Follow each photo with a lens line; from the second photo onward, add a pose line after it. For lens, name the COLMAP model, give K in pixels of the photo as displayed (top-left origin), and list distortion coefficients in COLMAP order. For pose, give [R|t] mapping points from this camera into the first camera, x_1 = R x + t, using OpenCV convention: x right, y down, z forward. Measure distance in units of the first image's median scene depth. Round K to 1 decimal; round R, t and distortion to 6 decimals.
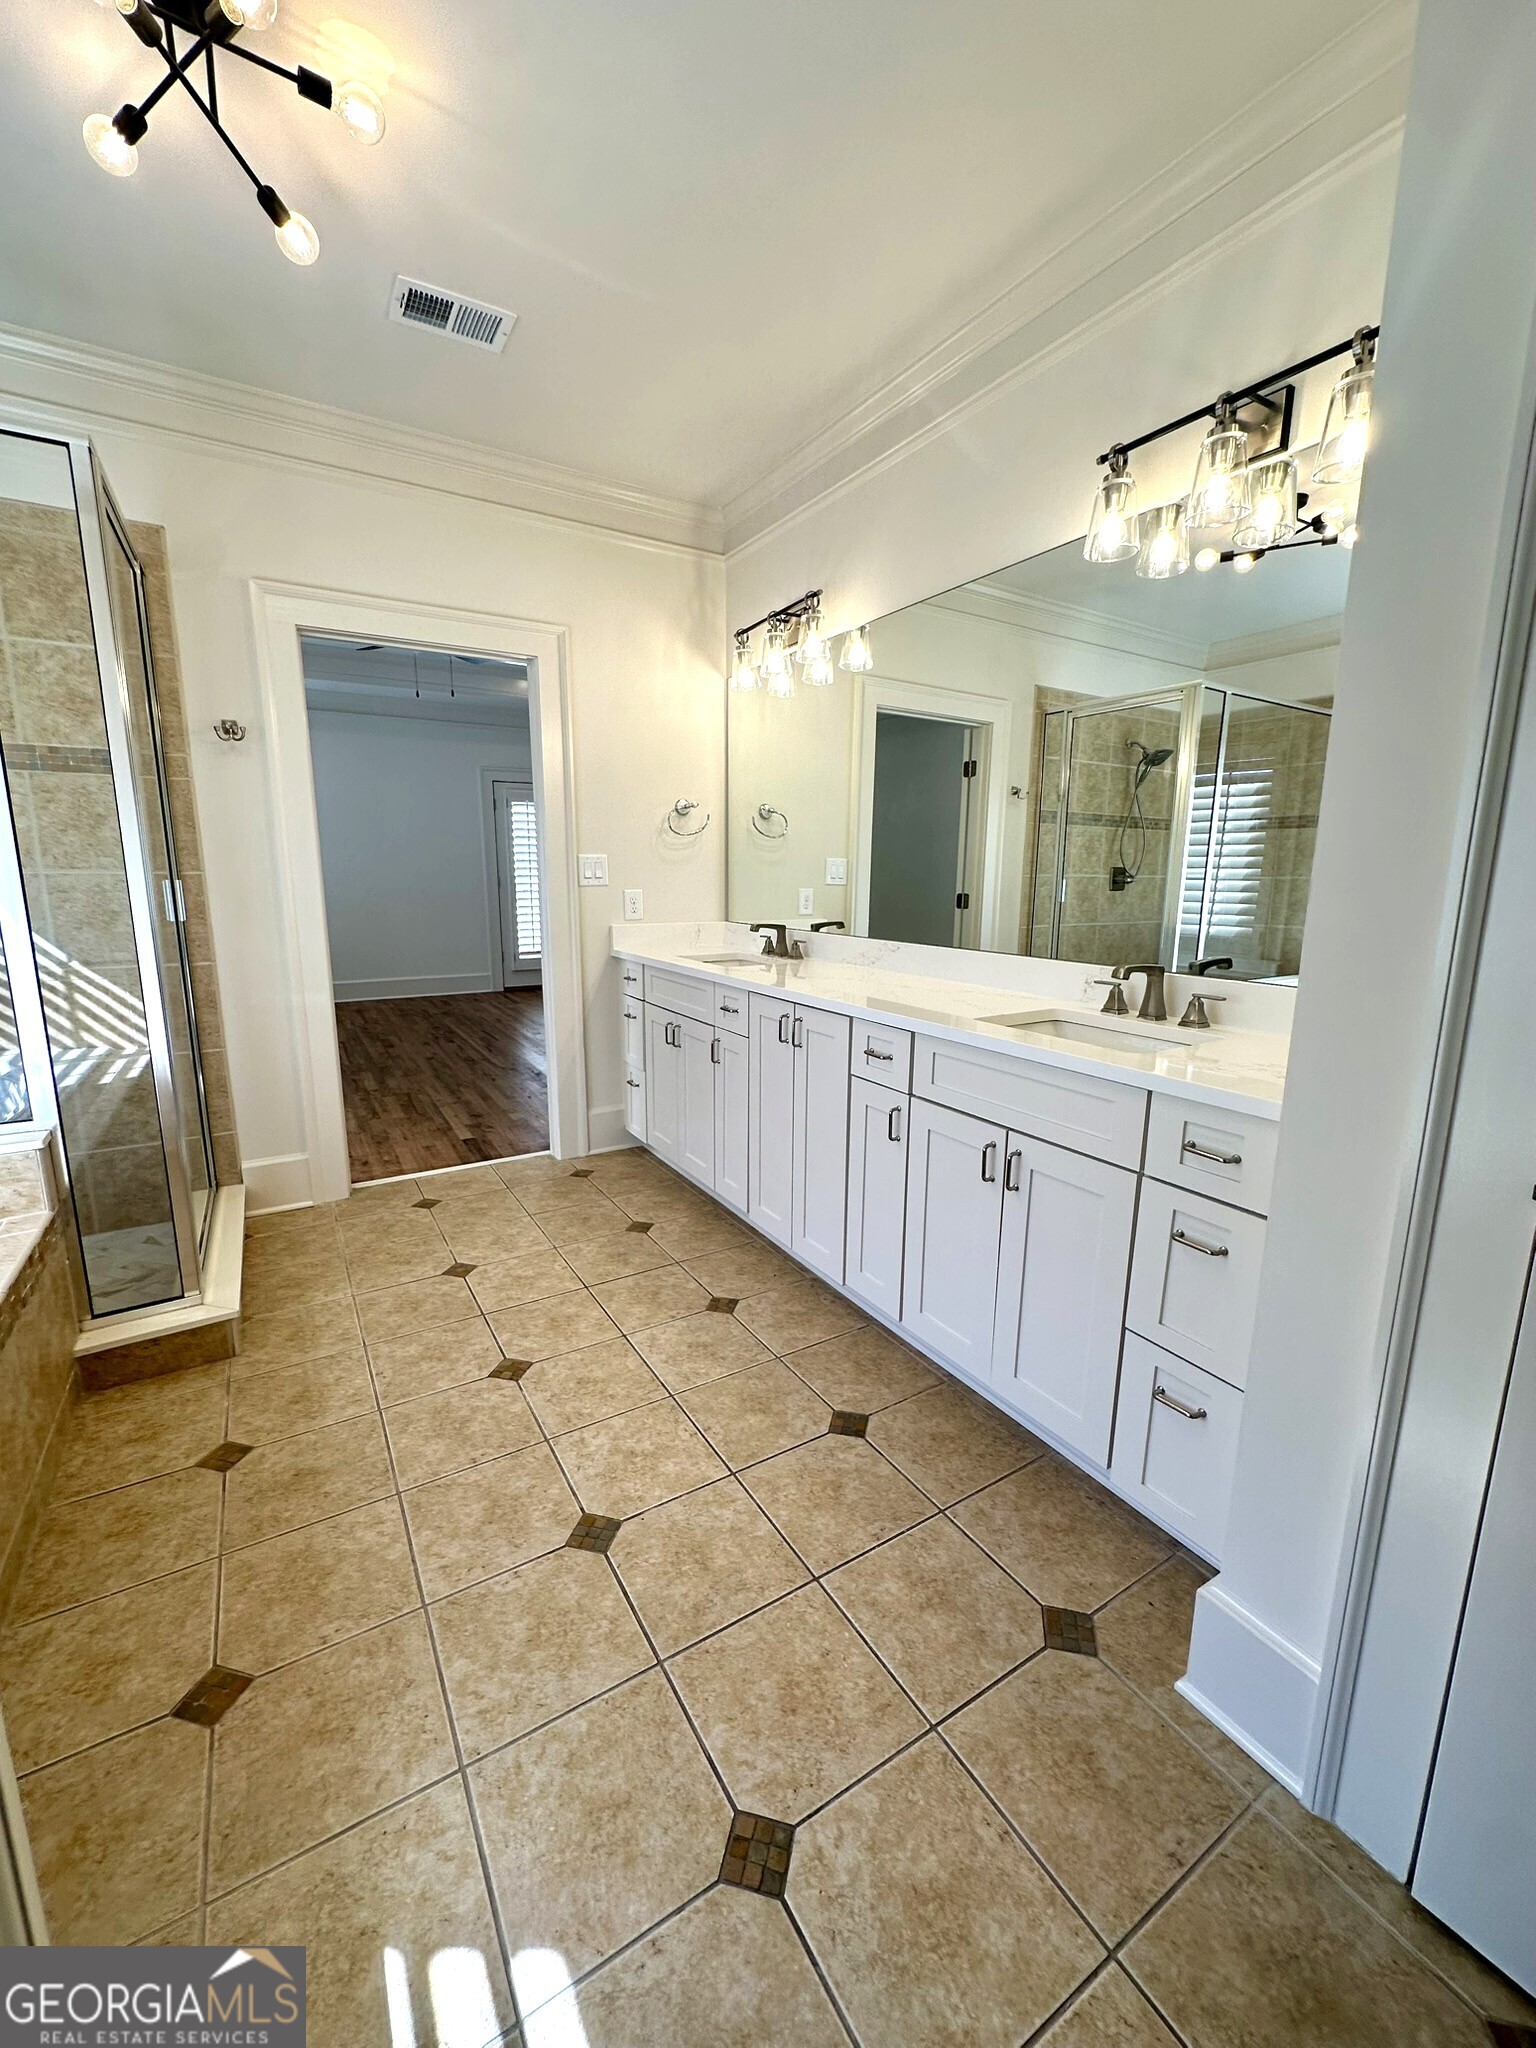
lens RADIAL K [[818.5, 0, 768.0], [0, 818.5, 1024.0], [0, 0, 1]] dist [-0.002045, -0.000123]
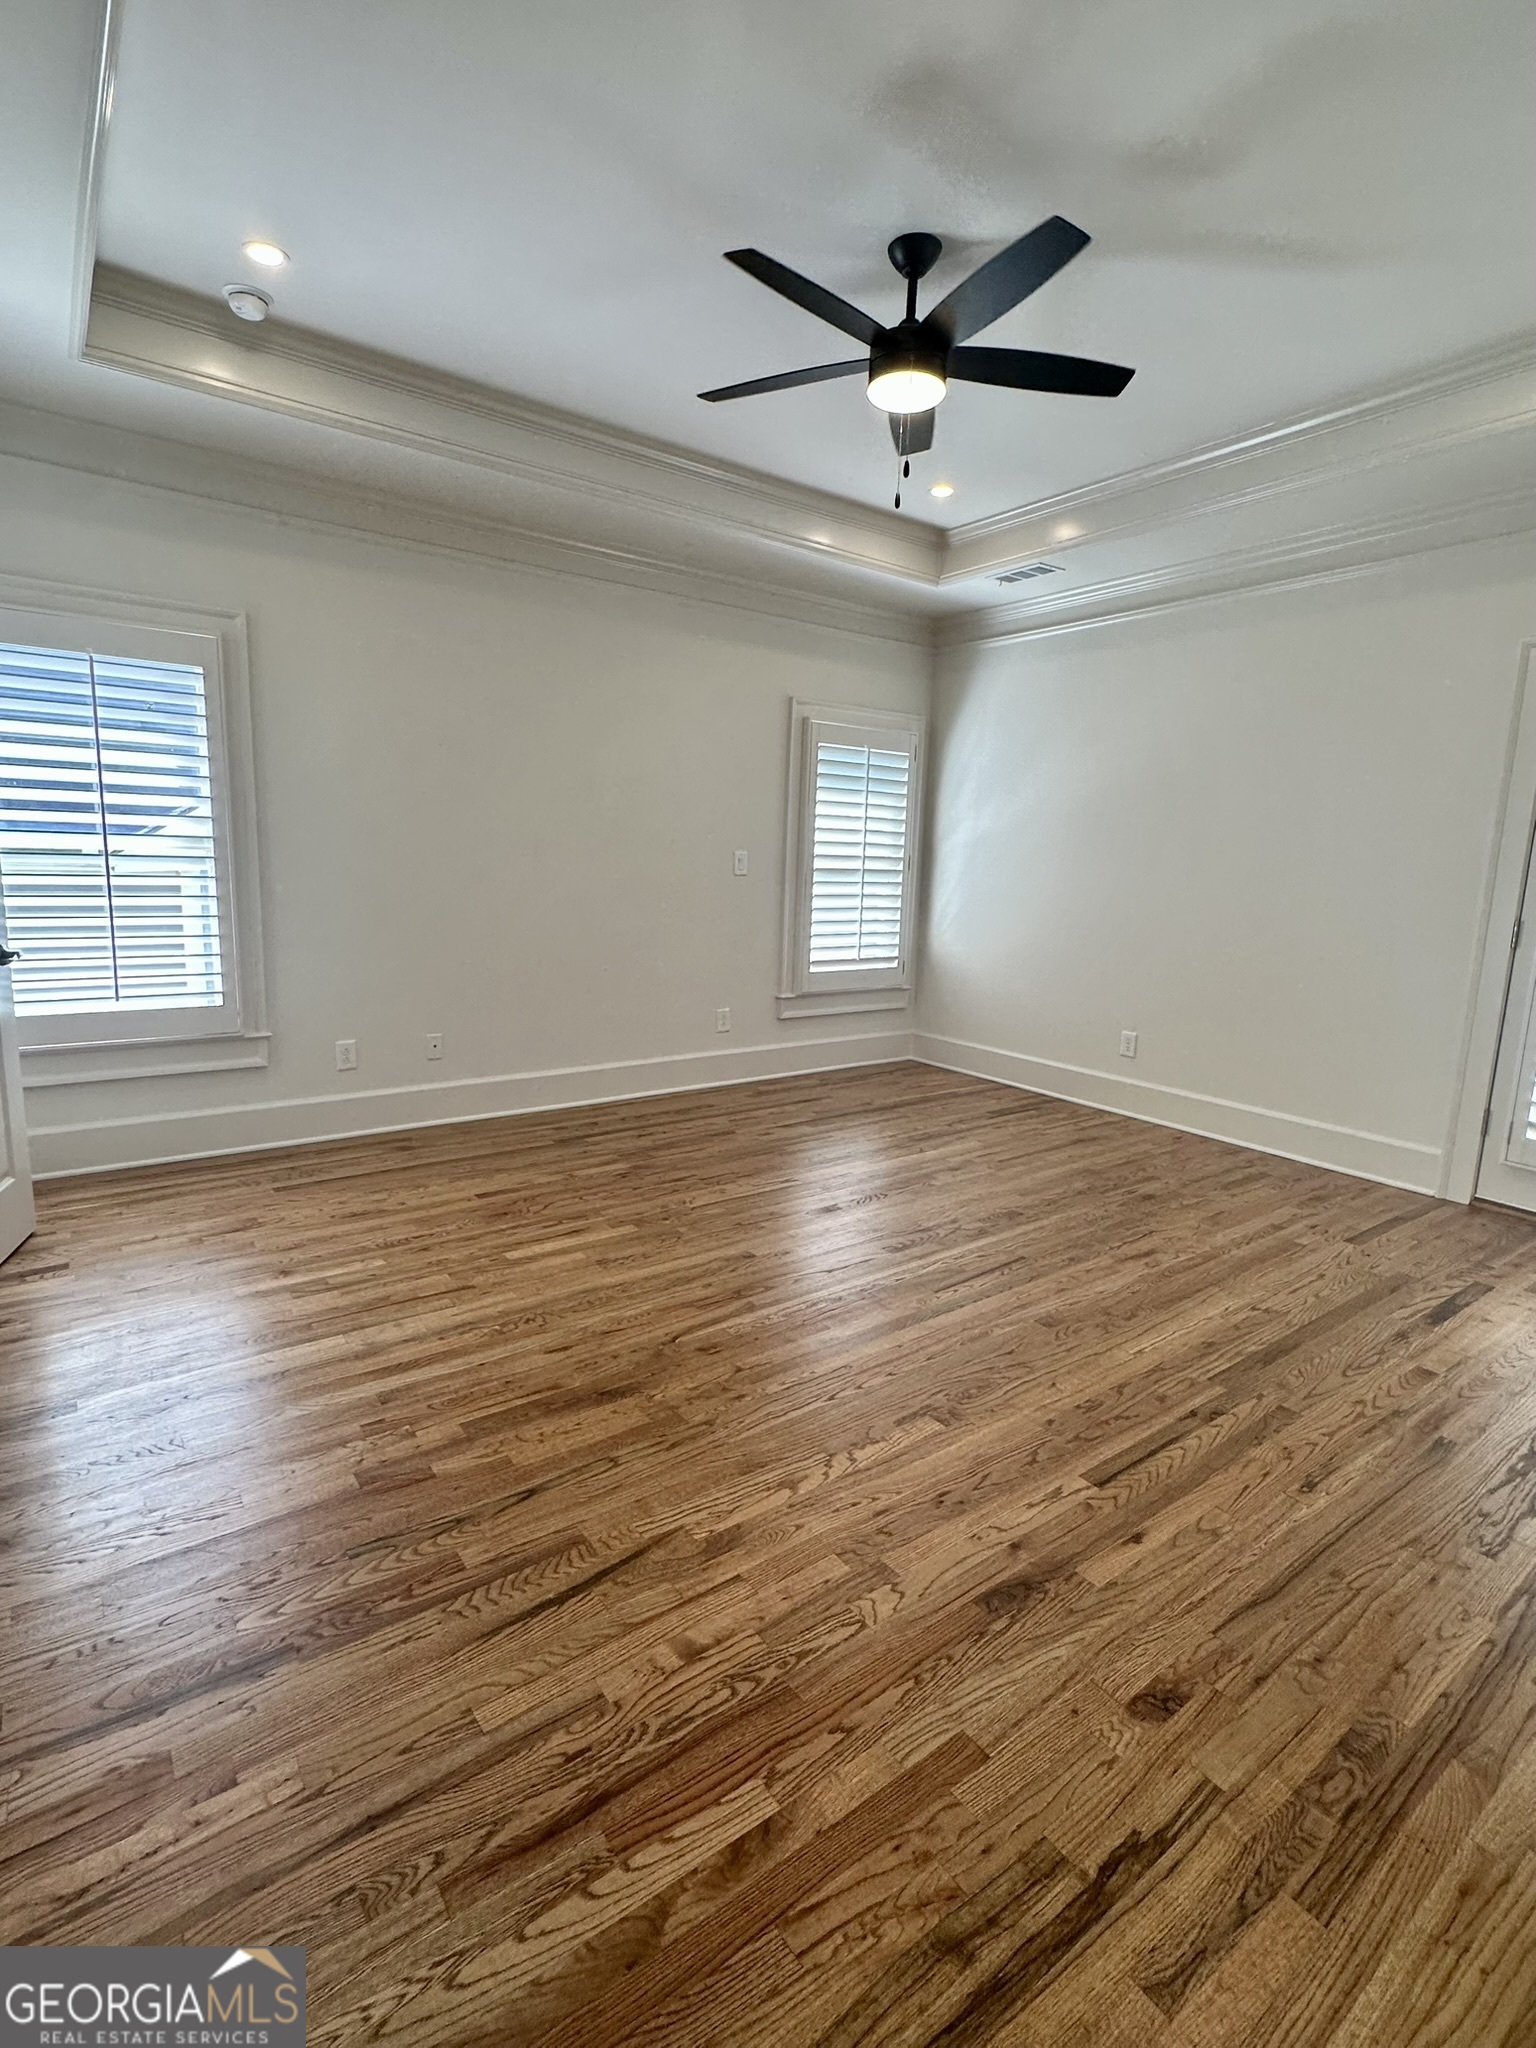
lens RADIAL K [[977.4, 0, 765.6], [0, 977.4, 1024.3], [0, 0, 1]] dist [-0.002945, 0.000515]
pose [[0.089287, 0.166545, -0.981983, 0.177260], [-0.216461, 0.965600, 0.144085, -0.218276], [0.972200, 0.199697, 0.122266, 1.092012]]
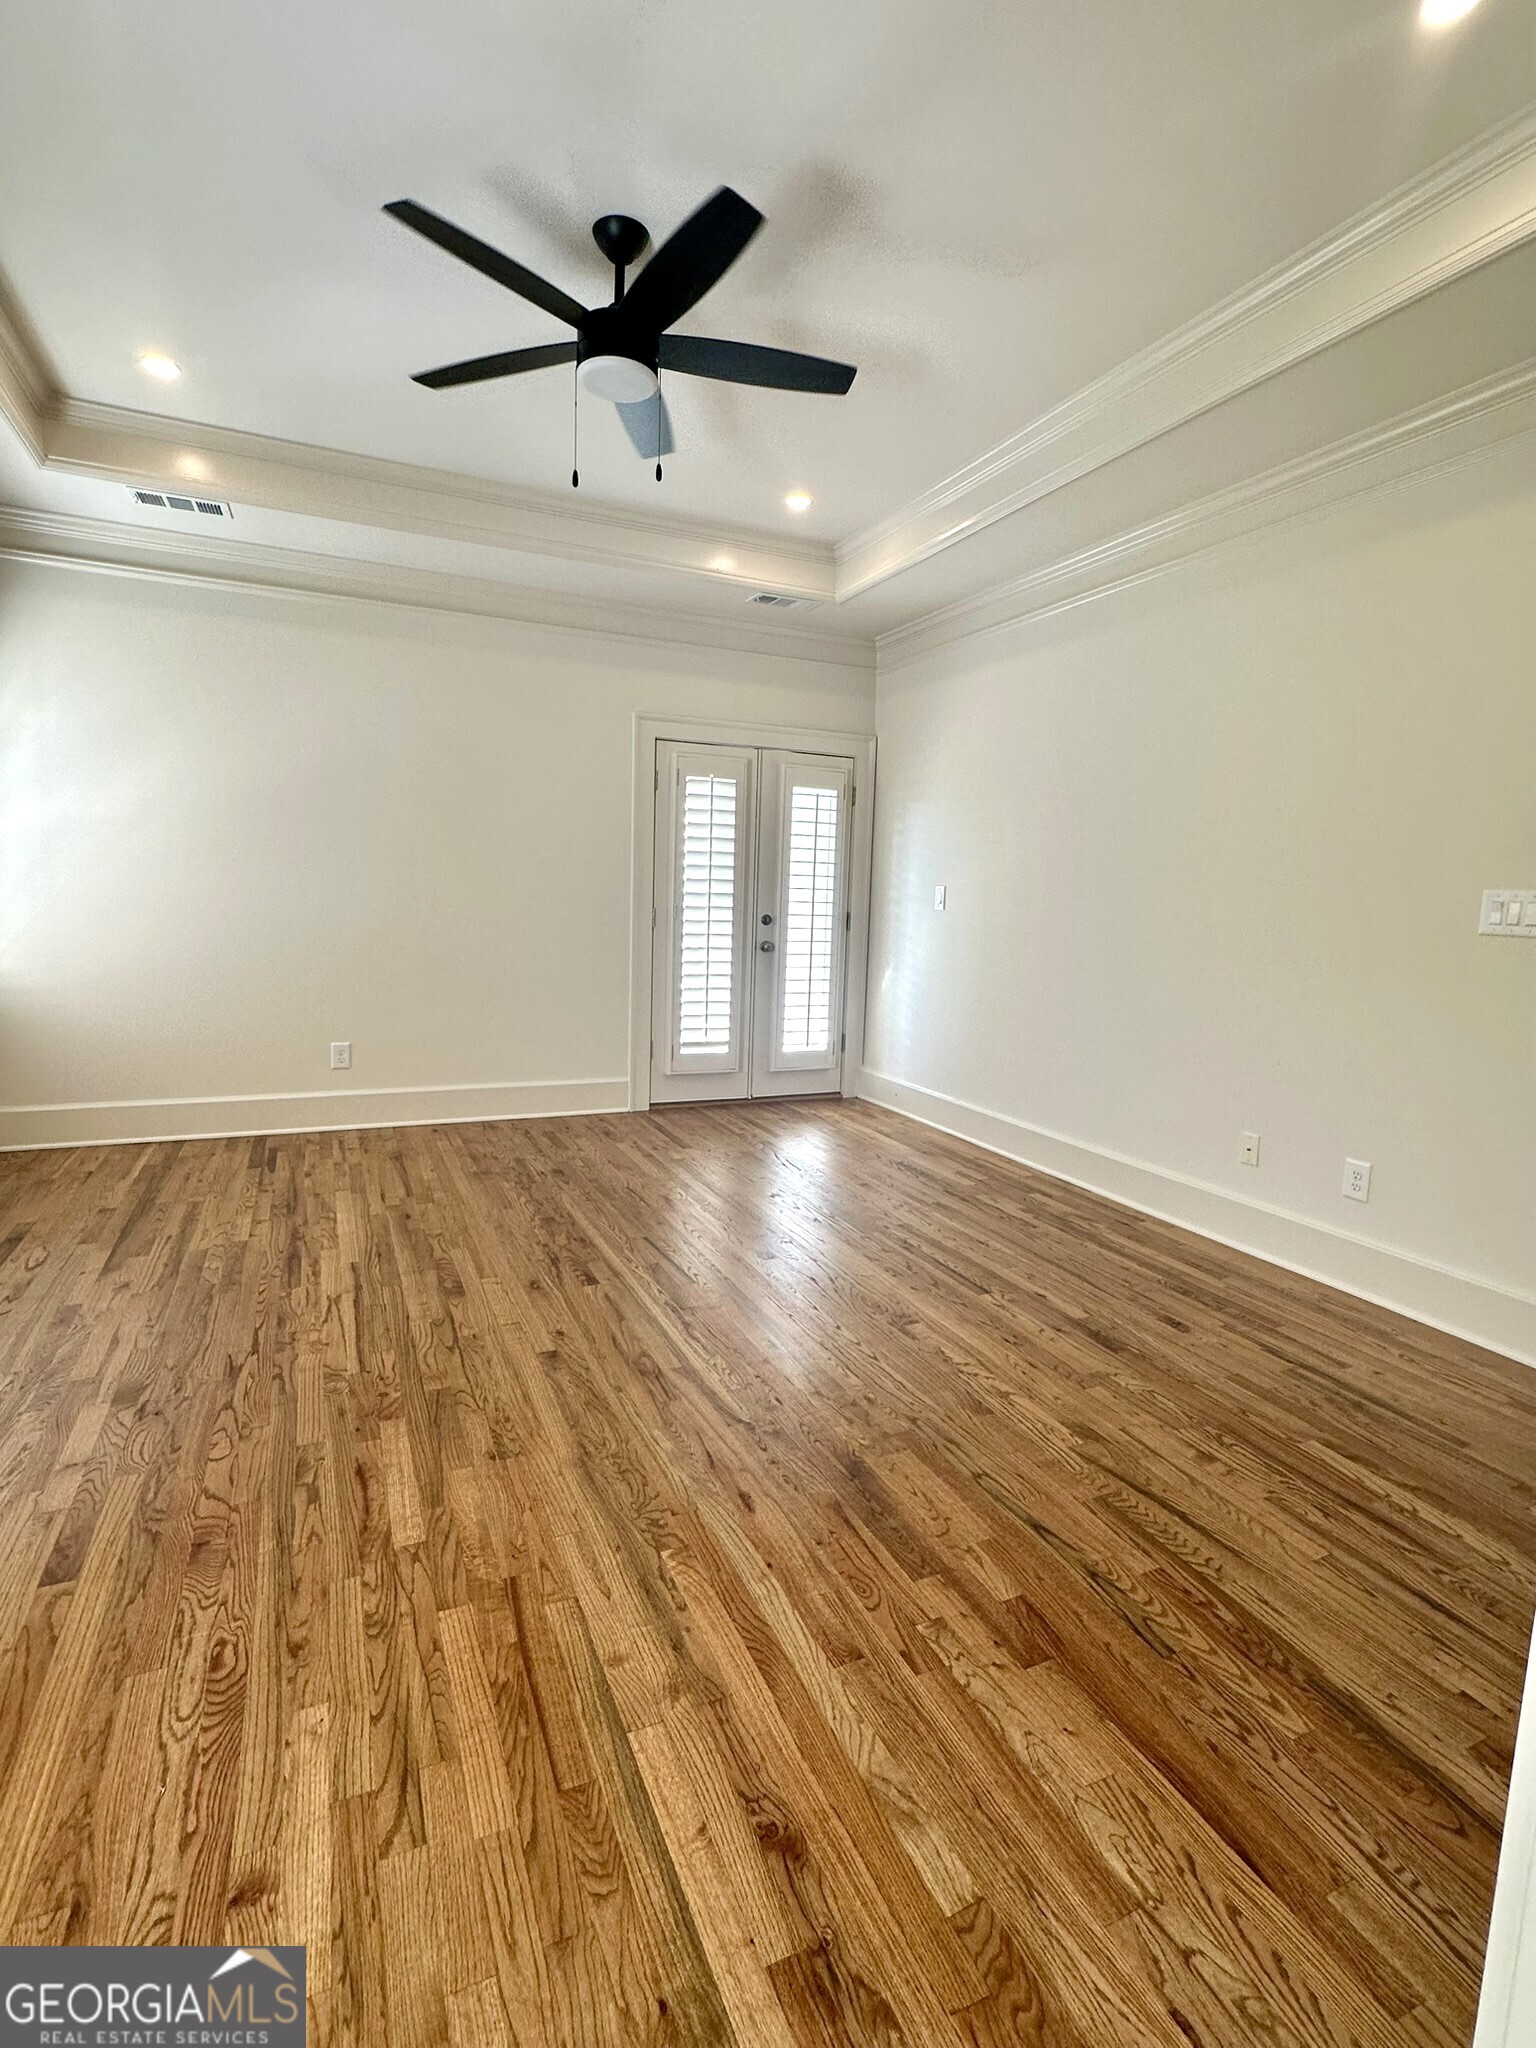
lens RADIAL K [[977.4, 0, 765.6], [0, 977.4, 1024.3], [0, 0, 1]] dist [-0.002945, 0.000515]
pose [[0.992713, 0.039083, -0.113989, -0.311726], [-0.045814, 0.997321, -0.057032, -0.117501], [0.111455, 0.061839, 0.991844, 0.629350]]
